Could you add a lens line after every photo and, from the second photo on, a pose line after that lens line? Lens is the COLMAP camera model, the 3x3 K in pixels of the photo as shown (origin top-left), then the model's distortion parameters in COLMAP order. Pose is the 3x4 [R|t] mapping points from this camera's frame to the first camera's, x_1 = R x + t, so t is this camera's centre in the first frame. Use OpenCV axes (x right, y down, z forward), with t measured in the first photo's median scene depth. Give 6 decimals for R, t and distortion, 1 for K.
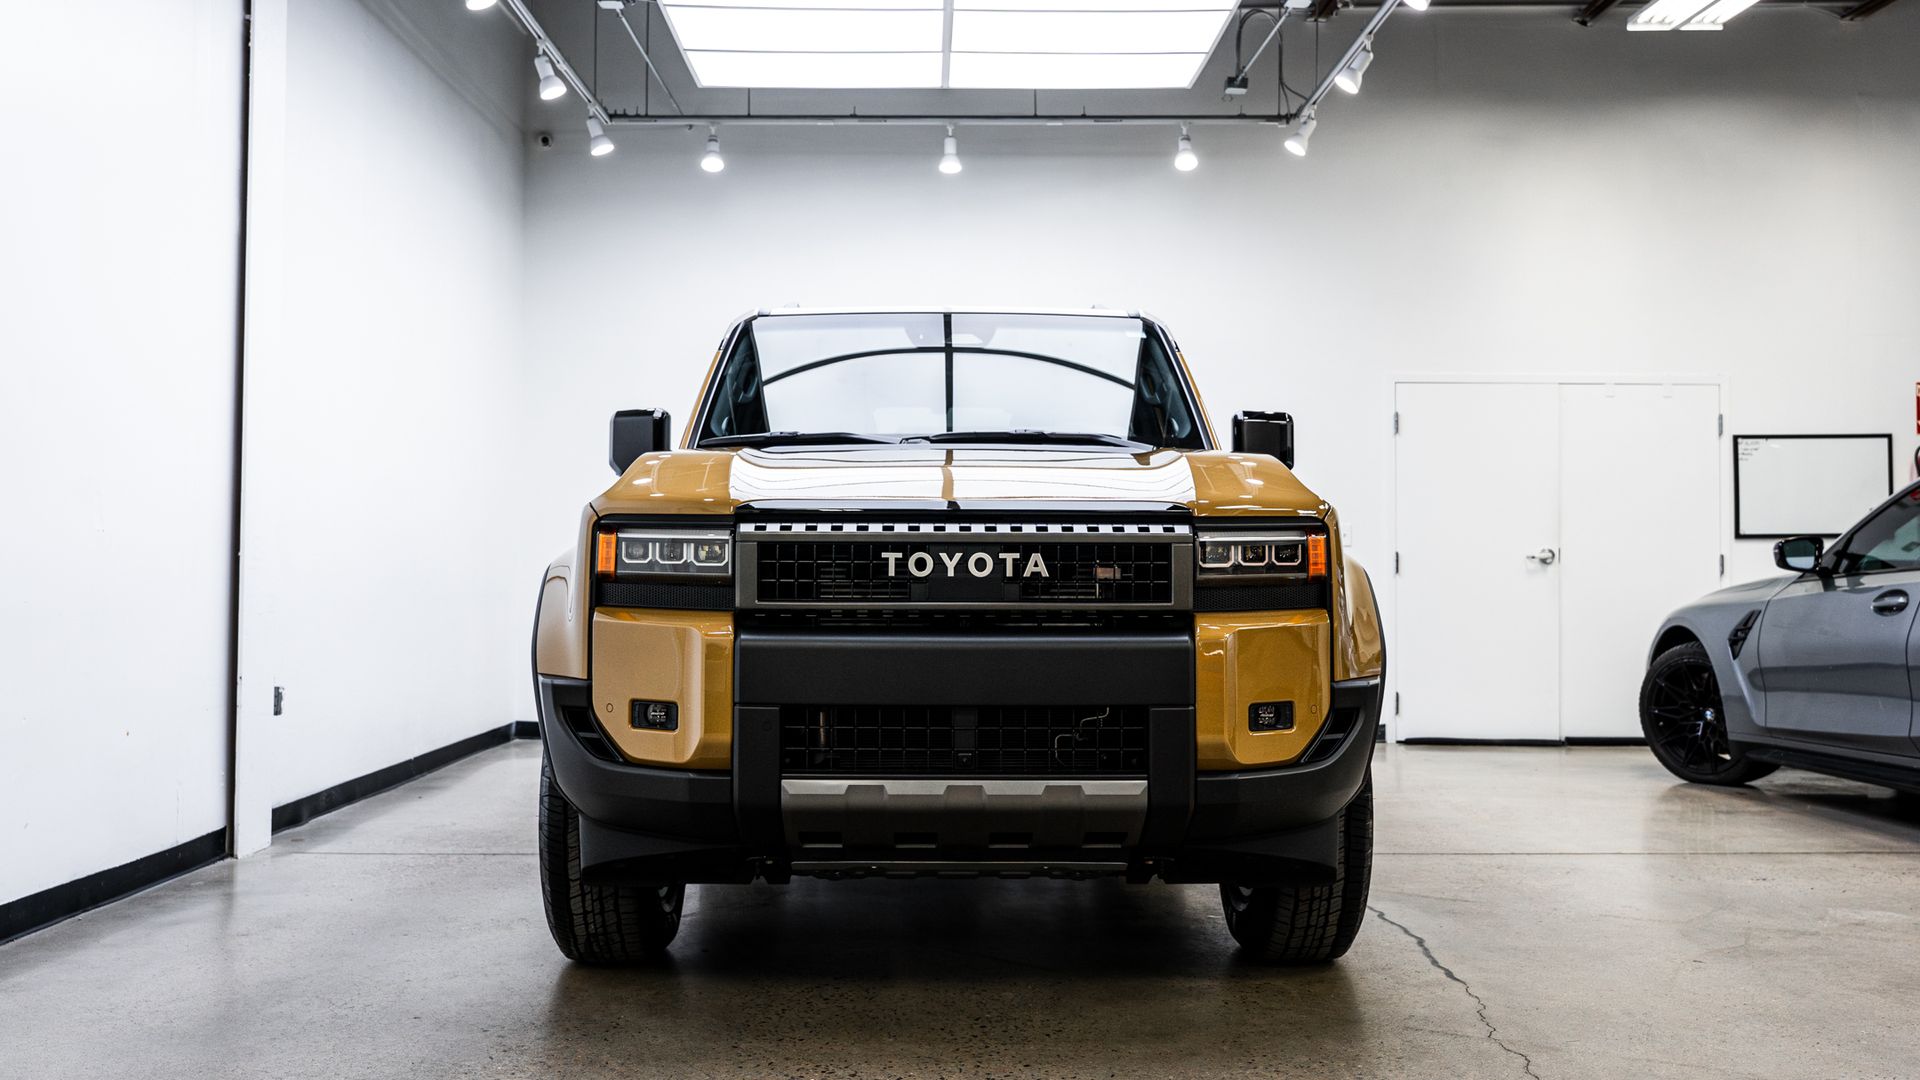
lens RADIAL K [[1673.8, 0, 953.2], [0, 1673.8, 542.9], [0, 0, 1]] dist [0.002404, 0.009026]
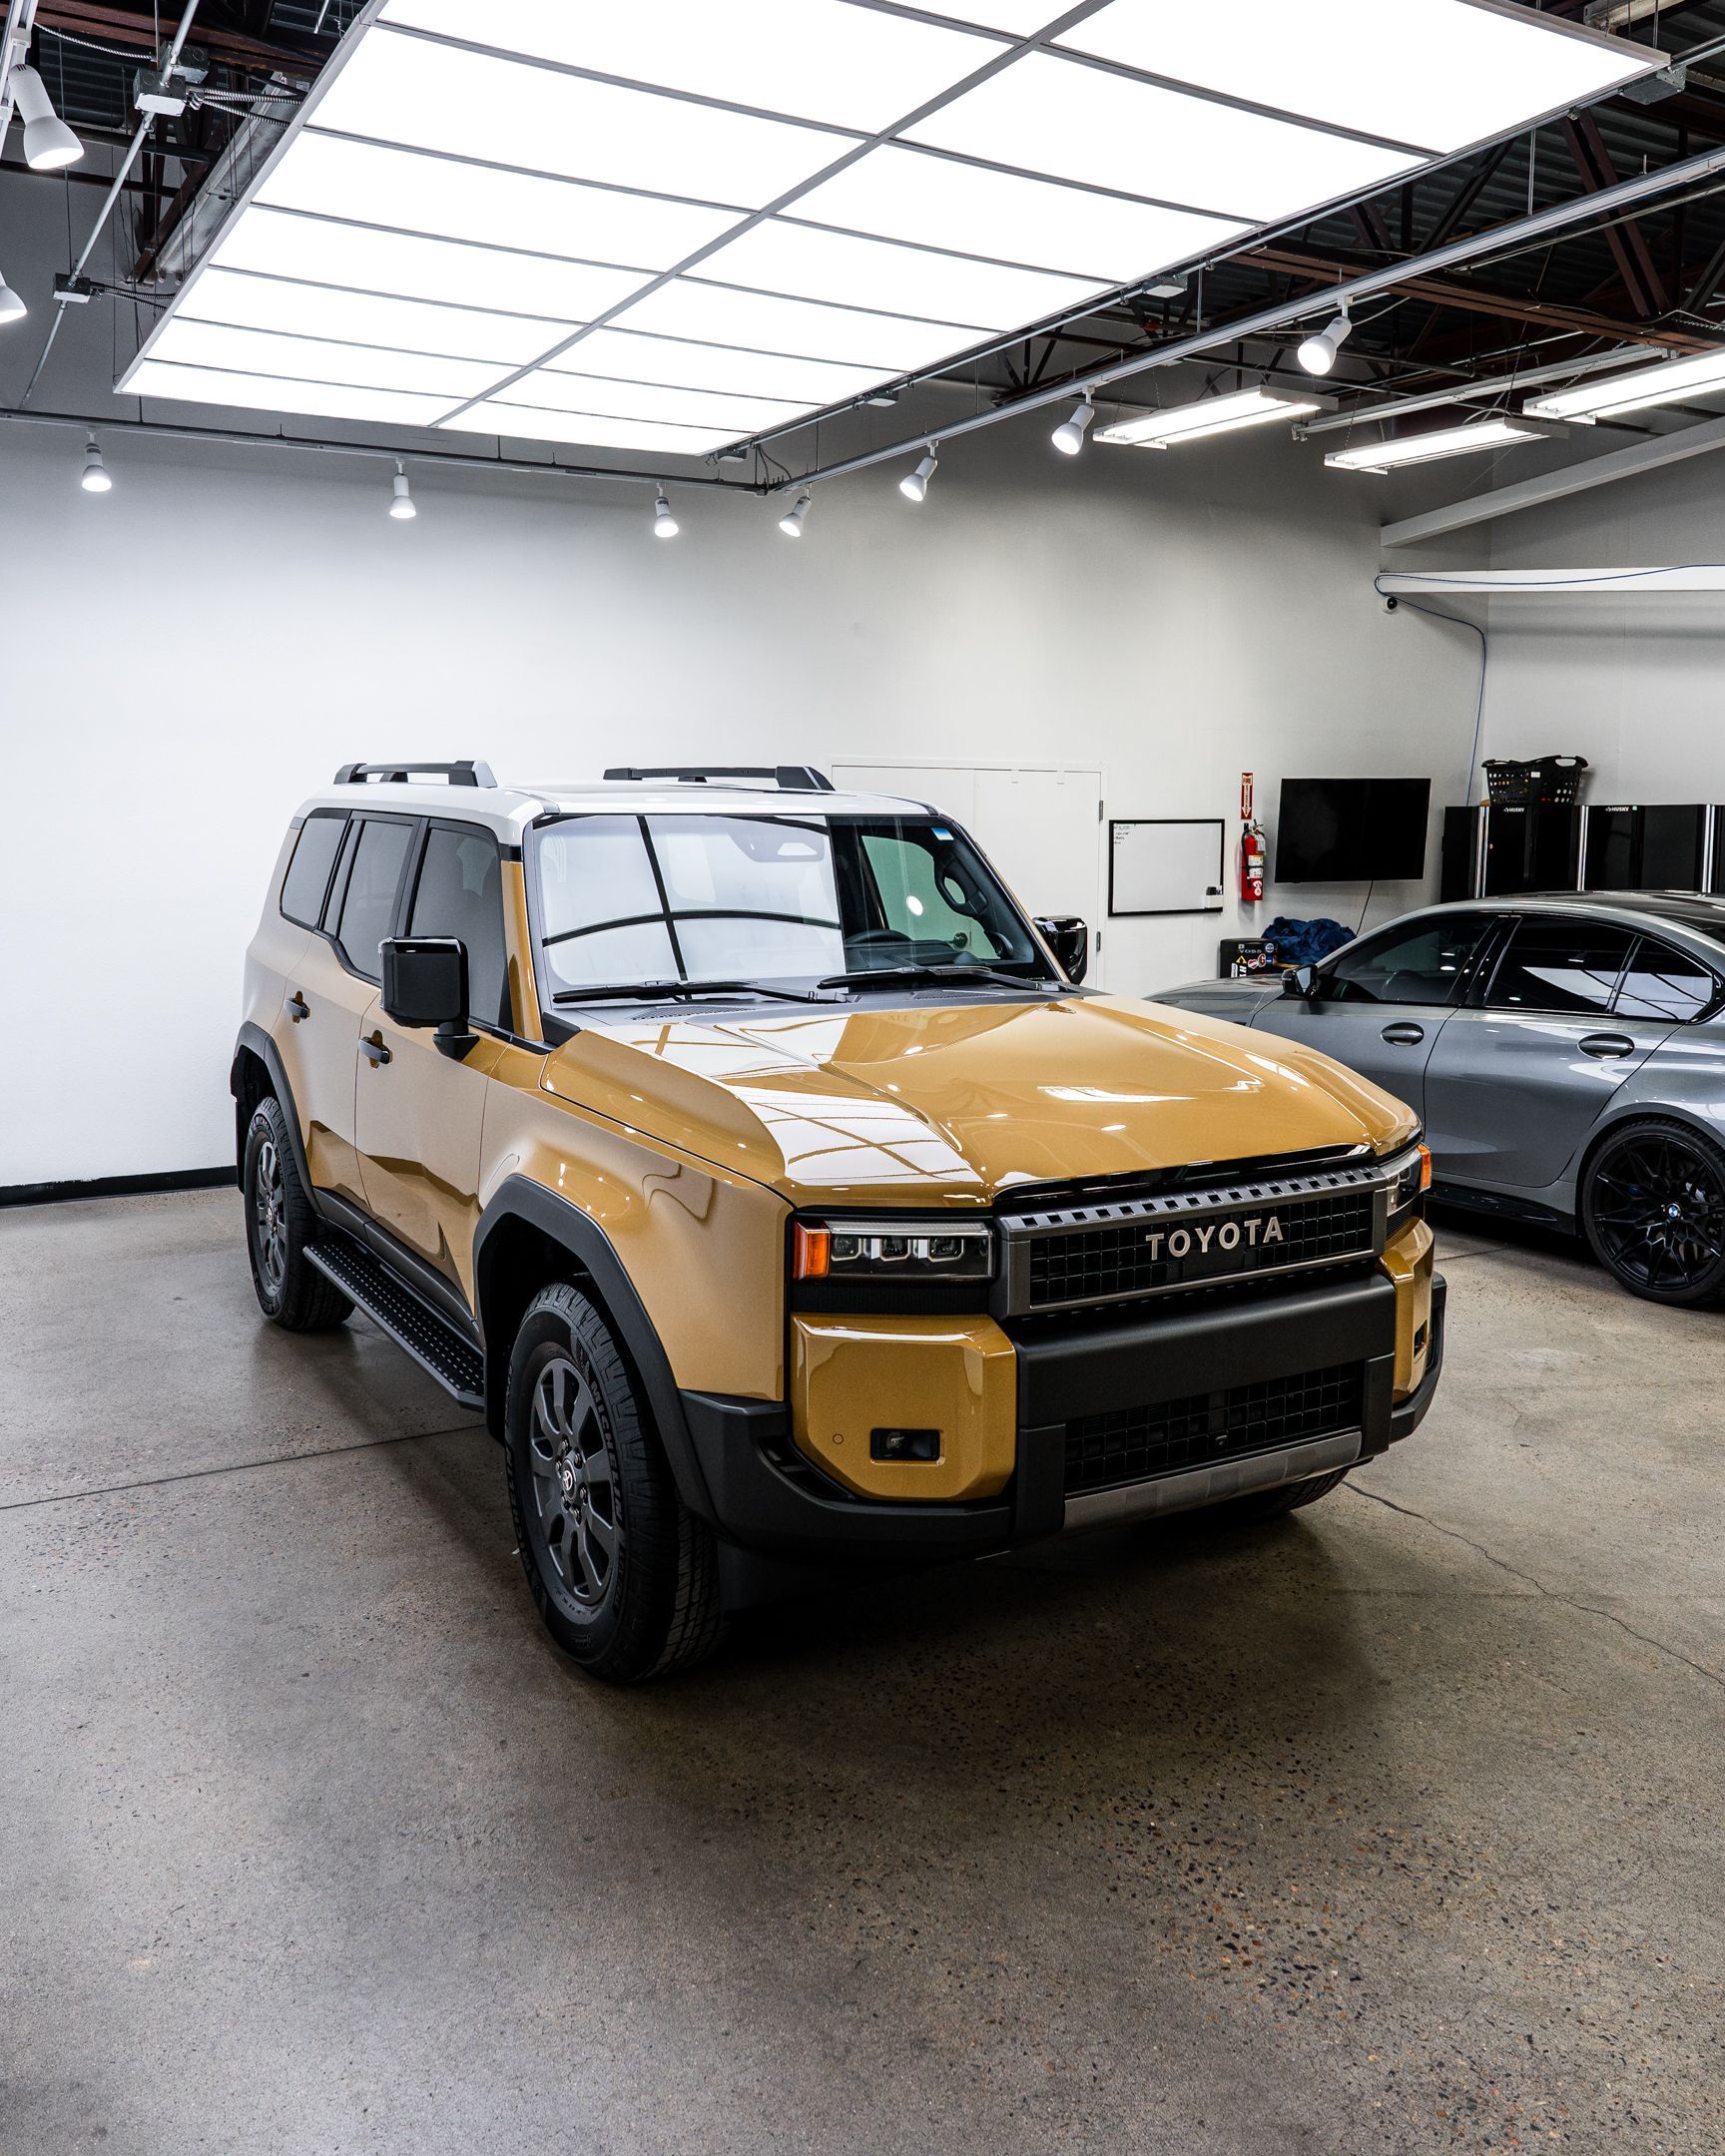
lens RADIAL K [[1772.1, 0, 841.2], [0, 1772.1, 990.0], [0, 0, 1]] dist [-0.002698, -0.007326]
pose [[0.877520, -0.046169, 0.477312, -0.635708], [-0.008767, 0.993644, 0.112230, -0.231142], [-0.479460, -0.102669, 0.871537, 0.257381]]
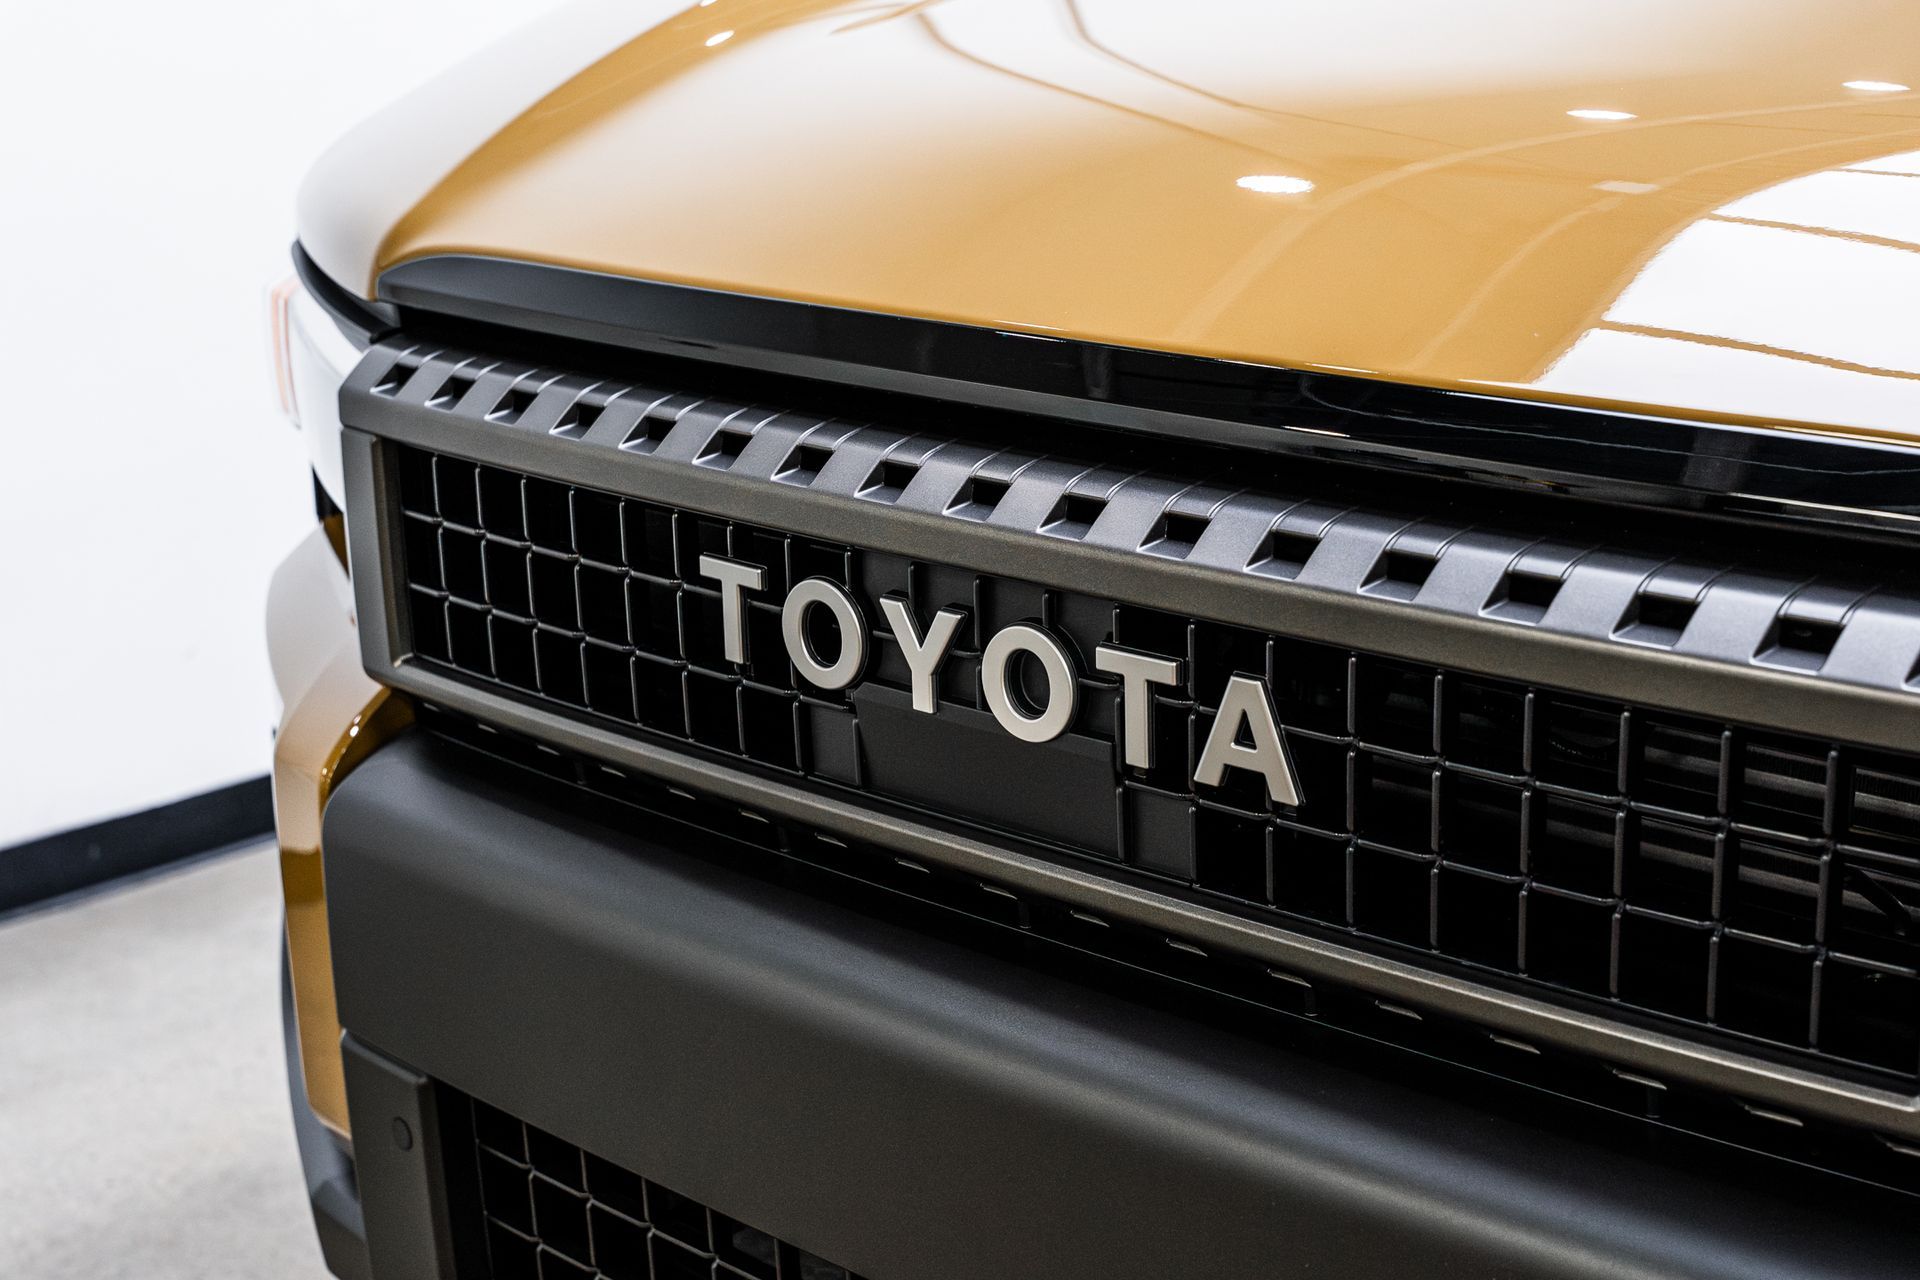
lens RADIAL K [[2840.7, 0, 960.0], [0, 2840.7, 640.6], [0, 0, 1]] dist [0.015538, 0.000000]
pose [[0.721197, 0.170685, -0.671372, 0.242976], [0.040607, 0.957086, 0.286944, -0.092247], [0.691538, -0.234205, 0.683317, 0.755180]]
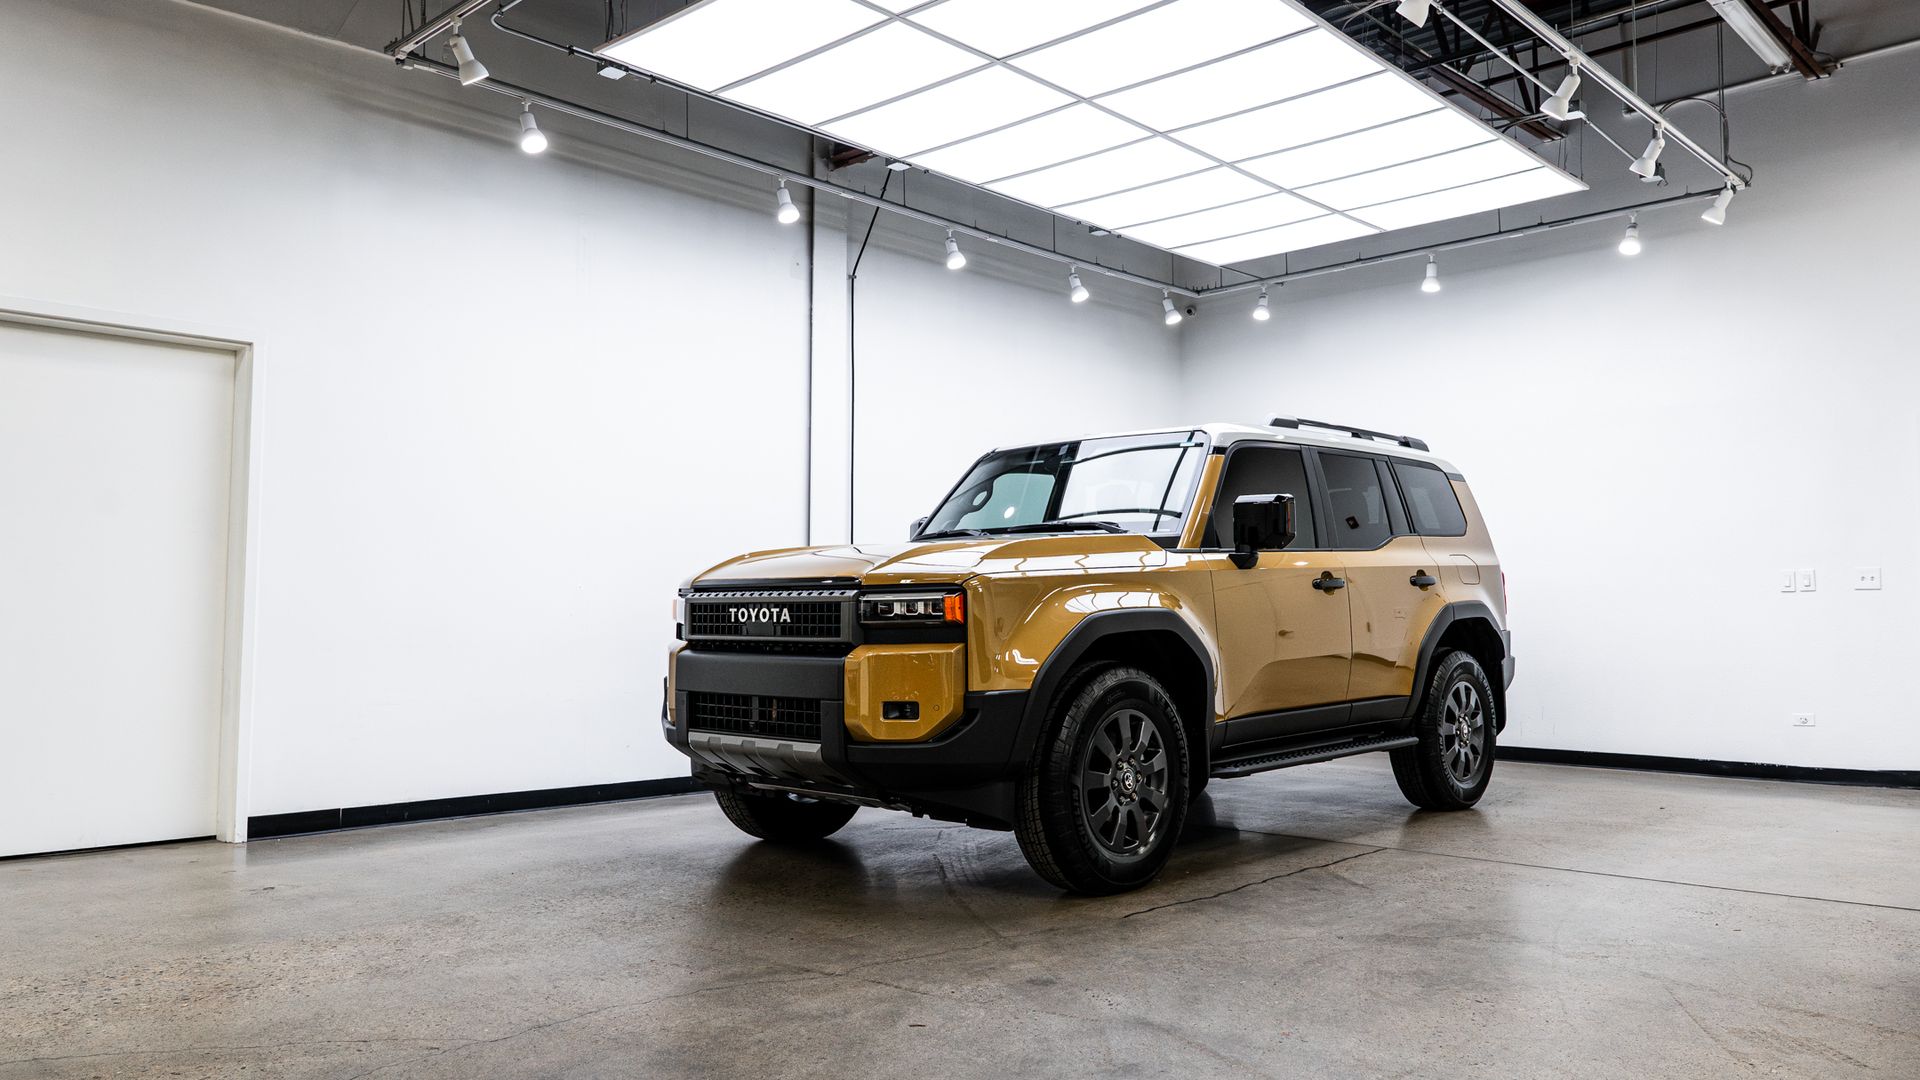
lens RADIAL K [[1395.5, 0, 965.8], [0, 1395.5, 537.2], [0, 0, 1]] dist [-0.004277, 0.003136]
pose [[0.720281, -0.043914, -0.692291, 1.177027], [0.014364, 0.998724, -0.048408, 0.005232], [0.693533, 0.024923, 0.719993, 0.094354]]
